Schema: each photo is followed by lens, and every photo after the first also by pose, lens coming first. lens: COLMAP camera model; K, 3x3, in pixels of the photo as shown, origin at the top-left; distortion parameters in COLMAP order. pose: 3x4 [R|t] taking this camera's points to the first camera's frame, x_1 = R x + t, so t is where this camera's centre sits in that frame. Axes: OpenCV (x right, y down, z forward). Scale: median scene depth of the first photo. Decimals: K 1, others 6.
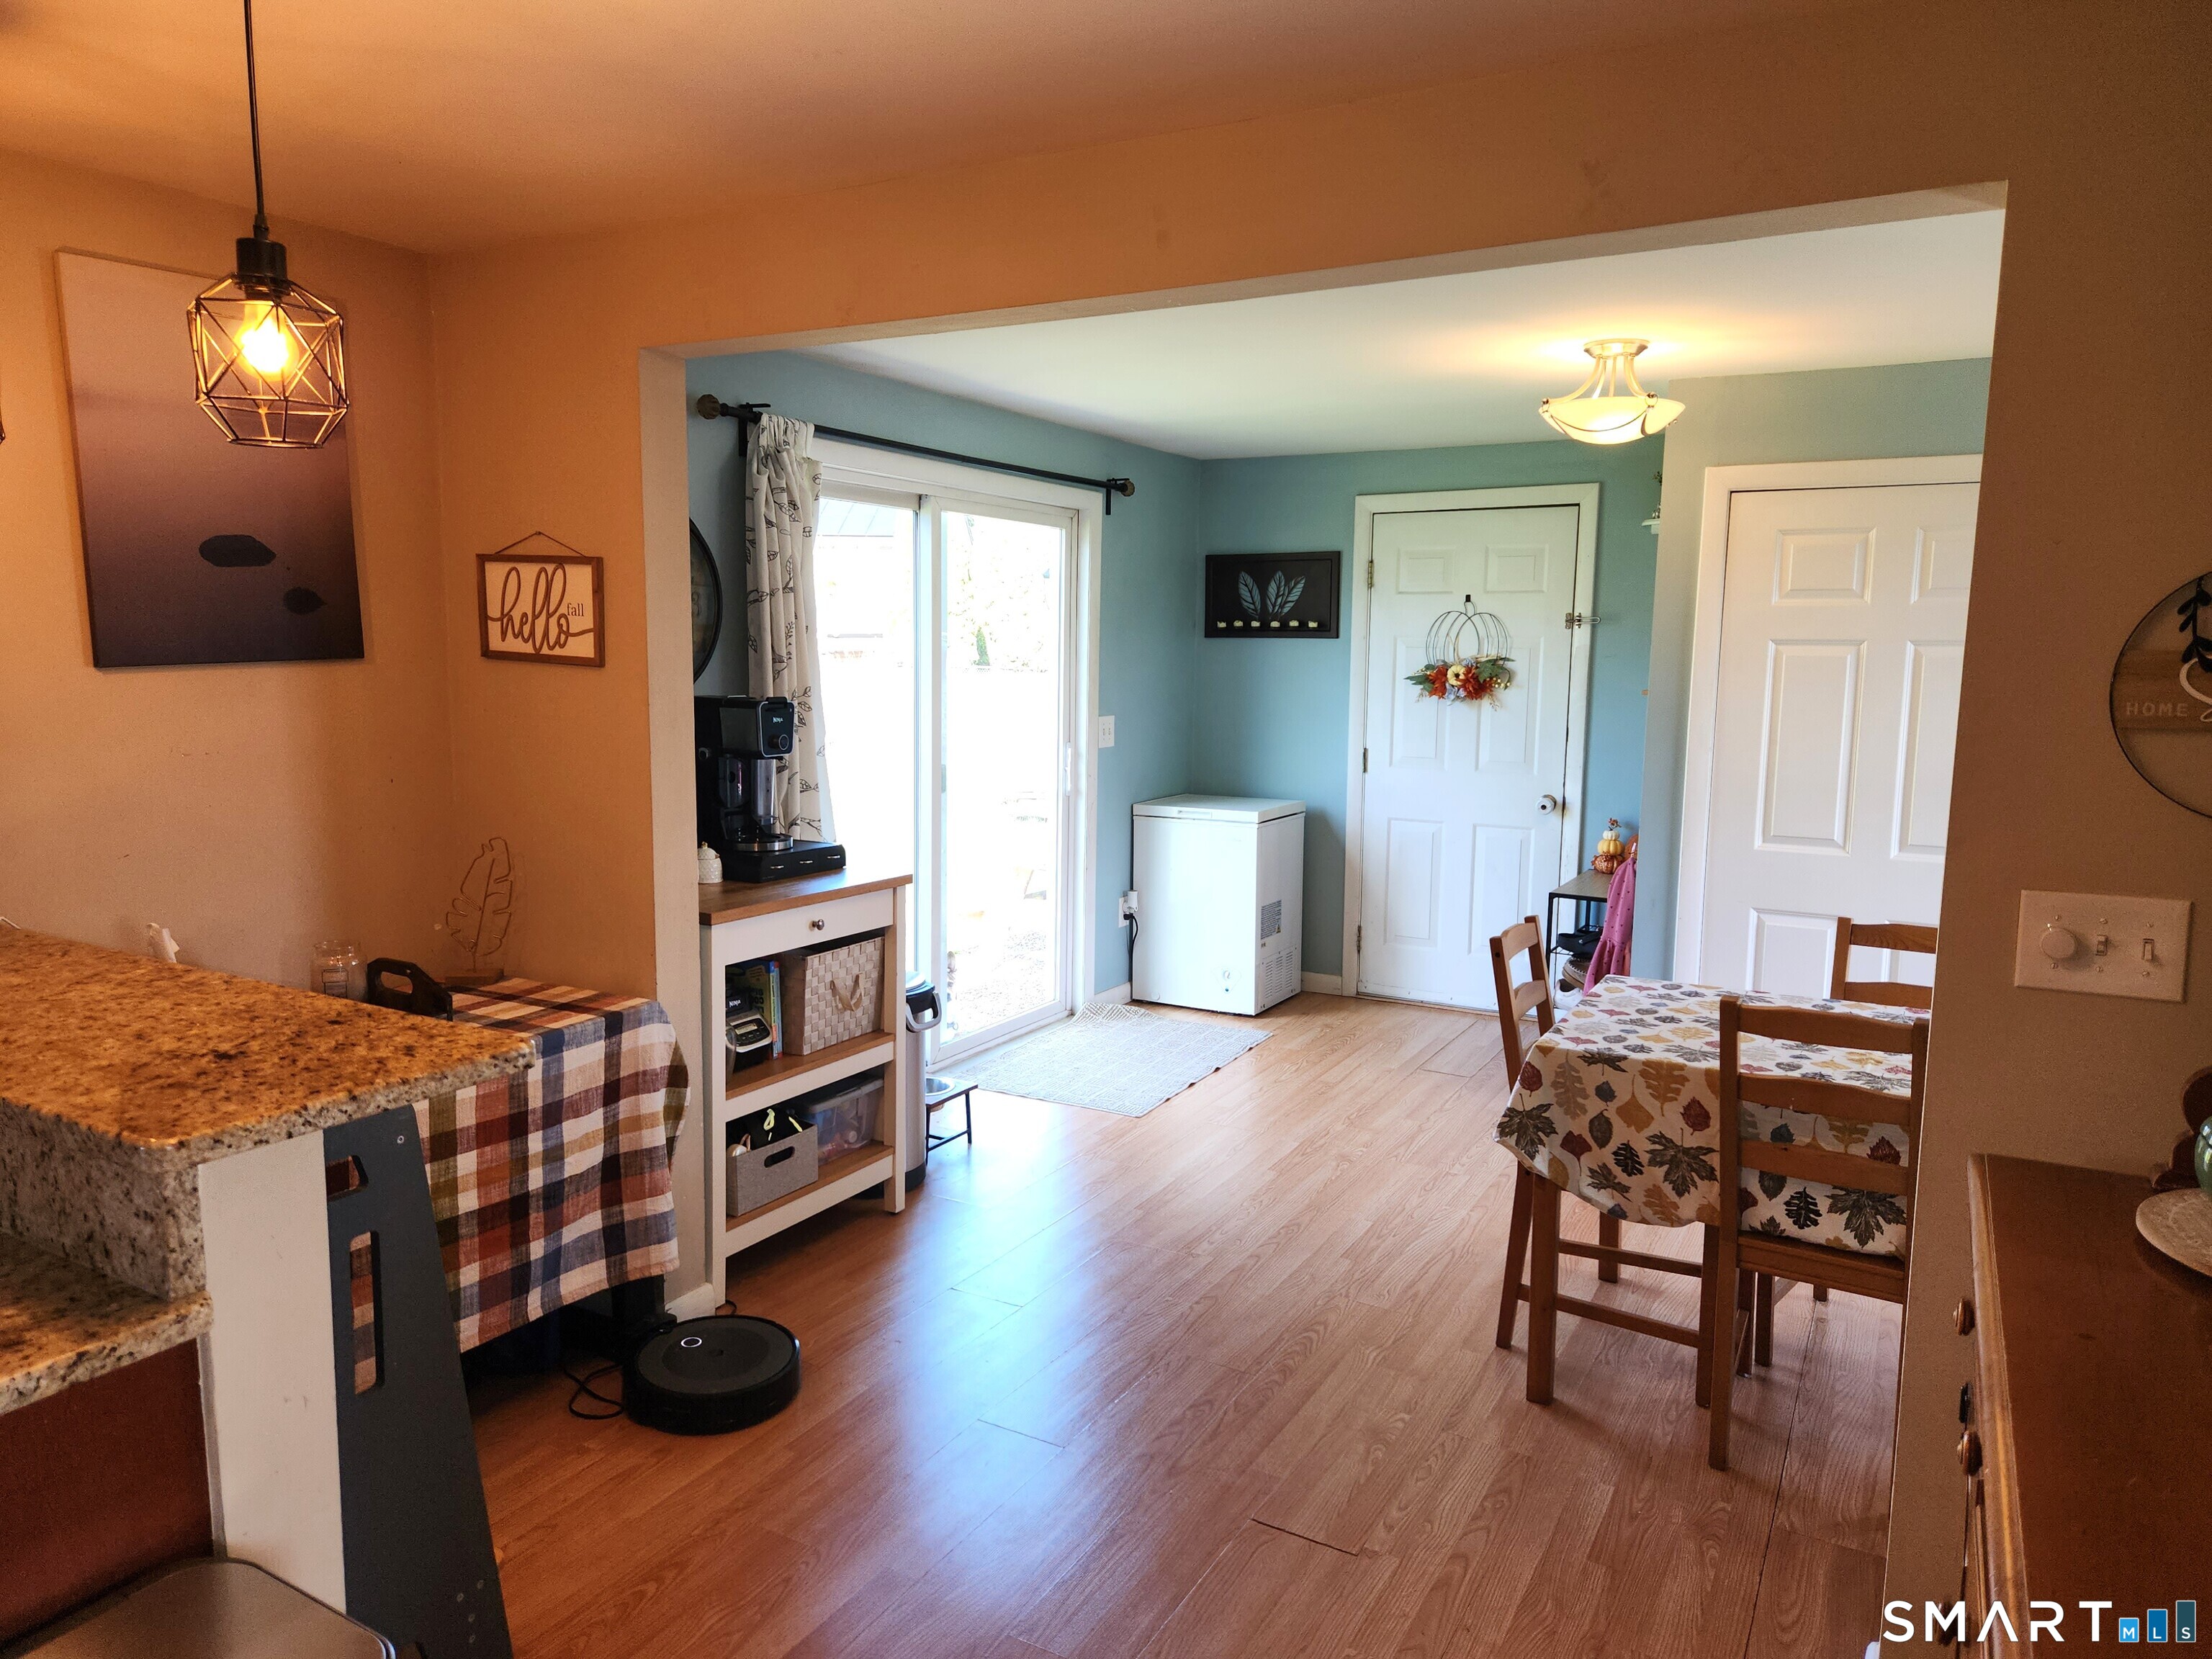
lens RADIAL K [[1477.2, 0, 1126.5], [0, 1477.2, 826.5], [0, 0, 1]] dist [0.069726, -0.051465]
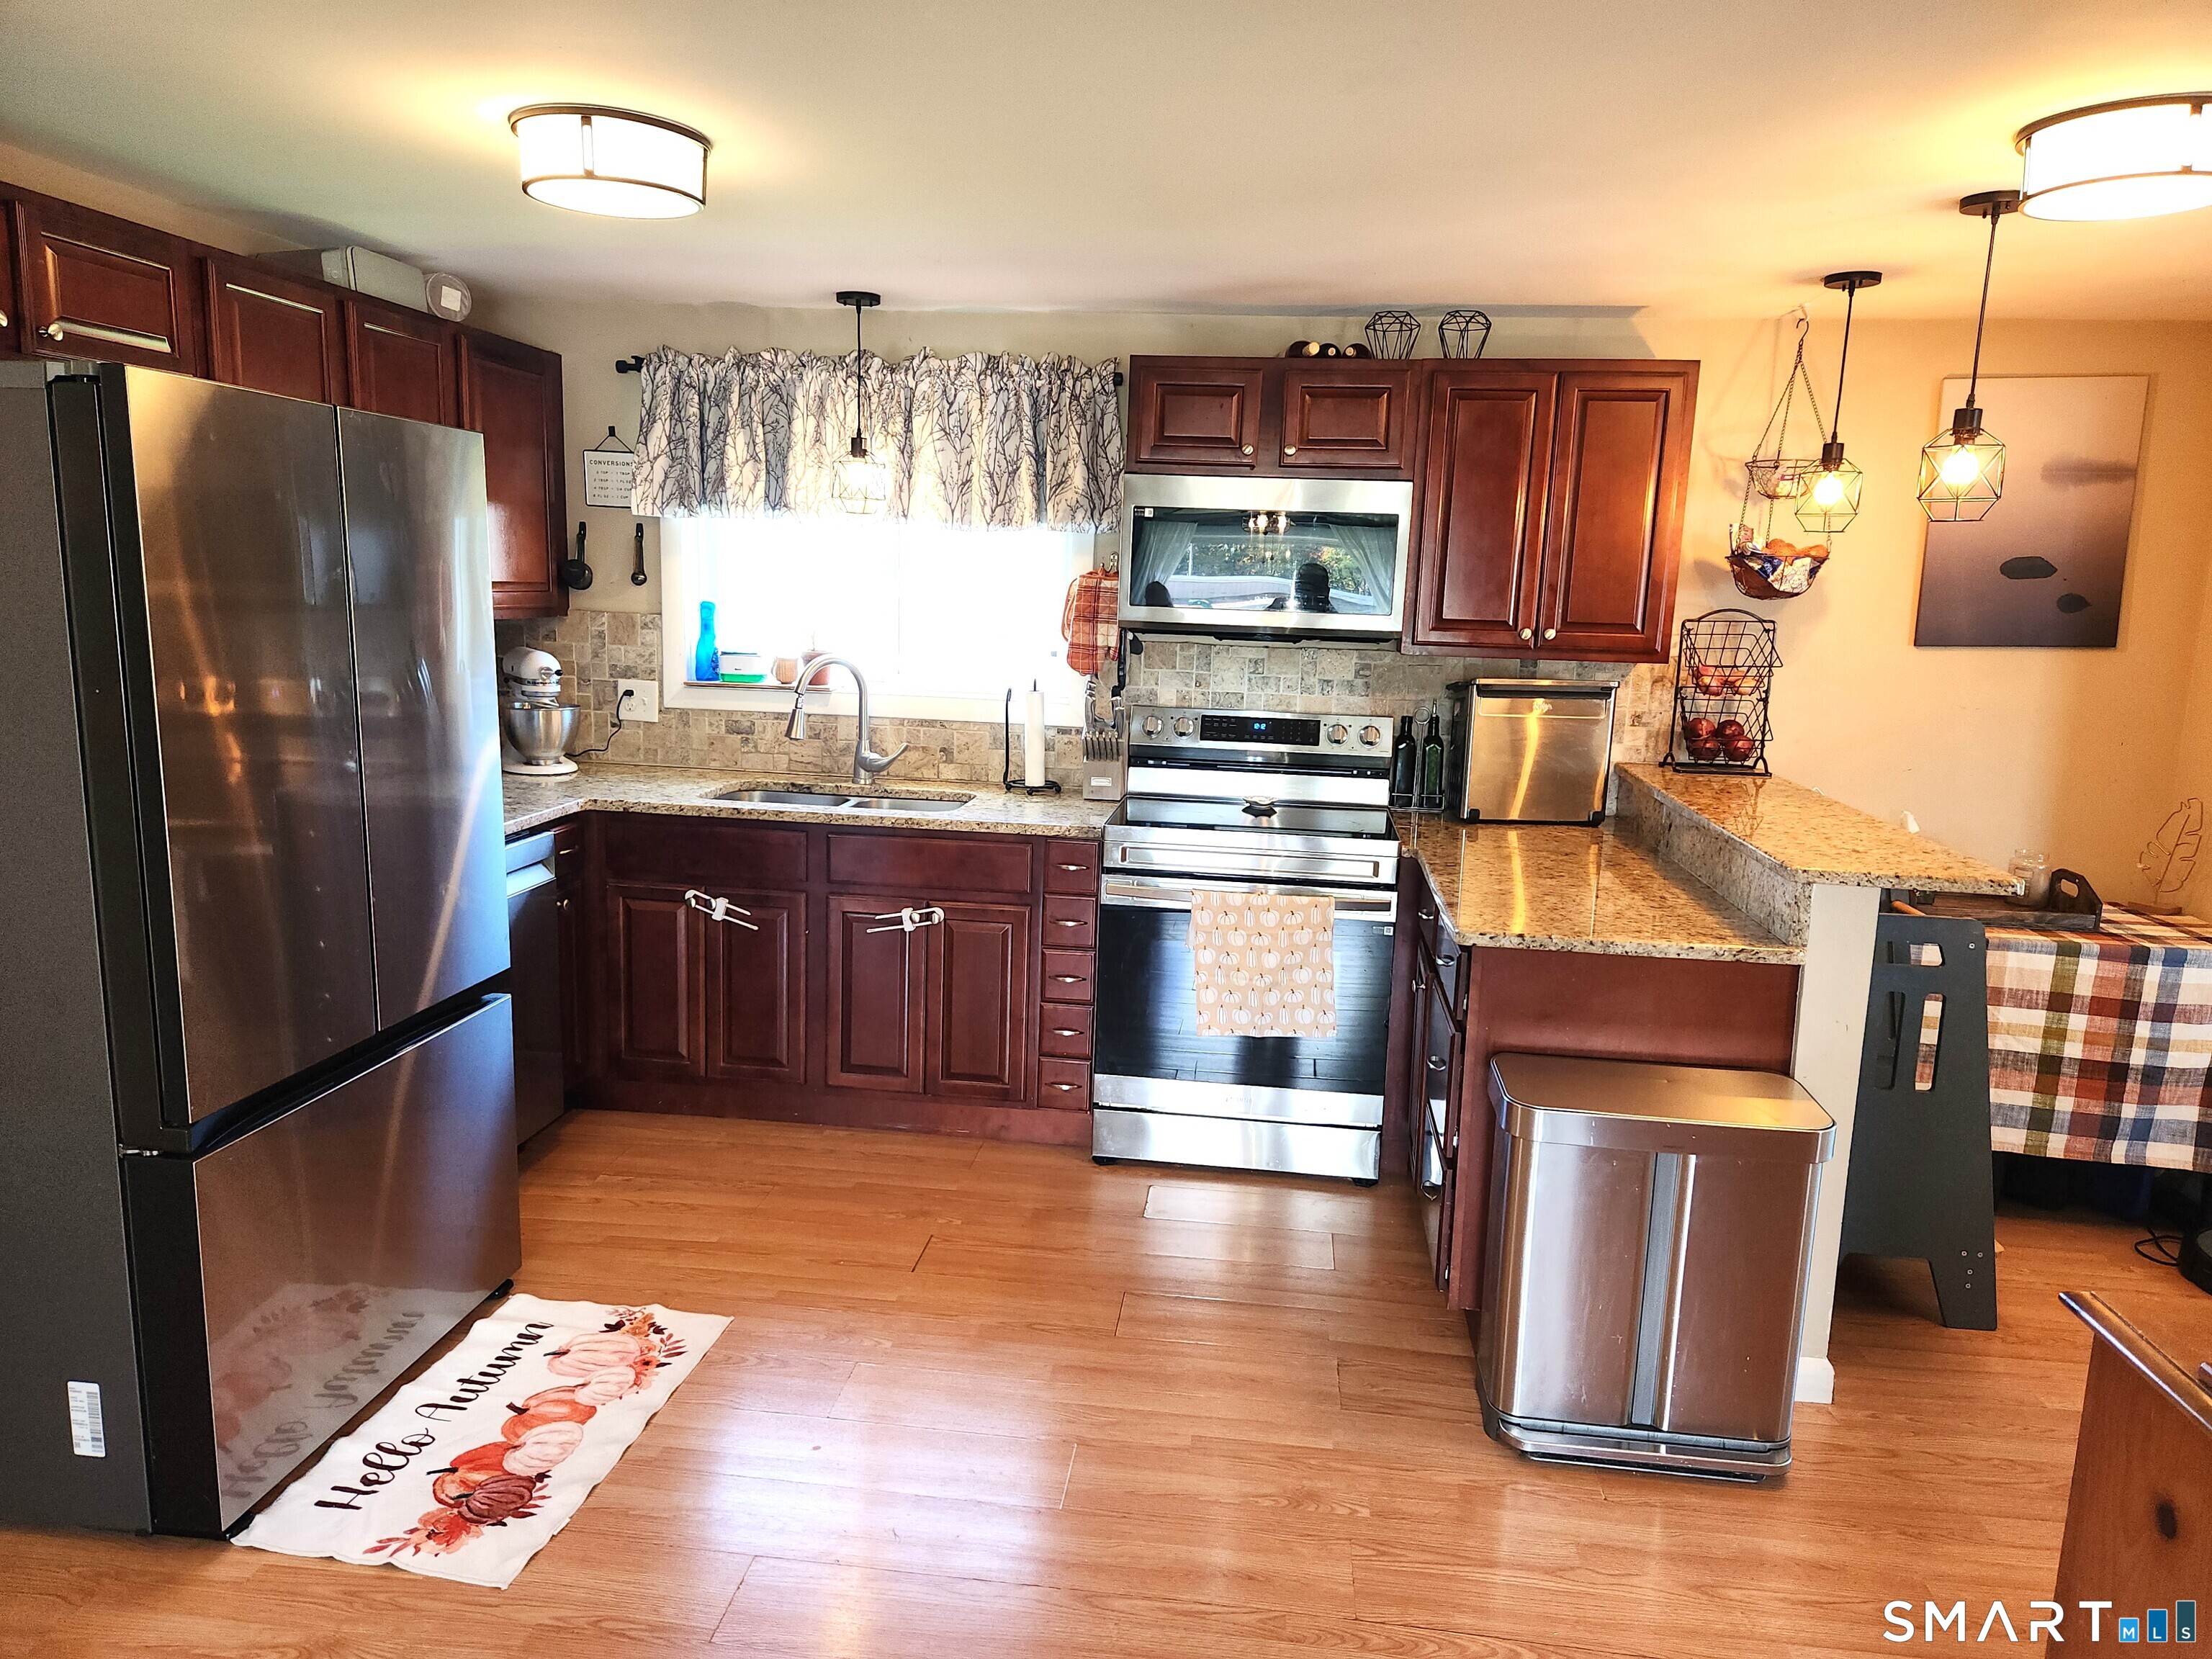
lens RADIAL K [[1477.2, 0, 1104.9], [0, 1477.2, 824.8], [0, 0, 1]] dist [0.069726, -0.051465]
pose [[0.374564, 0.151630, -0.914719, 0.353652], [-0.147102, 0.983761, 0.102839, 0.030953], [0.915458, 0.096037, 0.390787, -0.277292]]
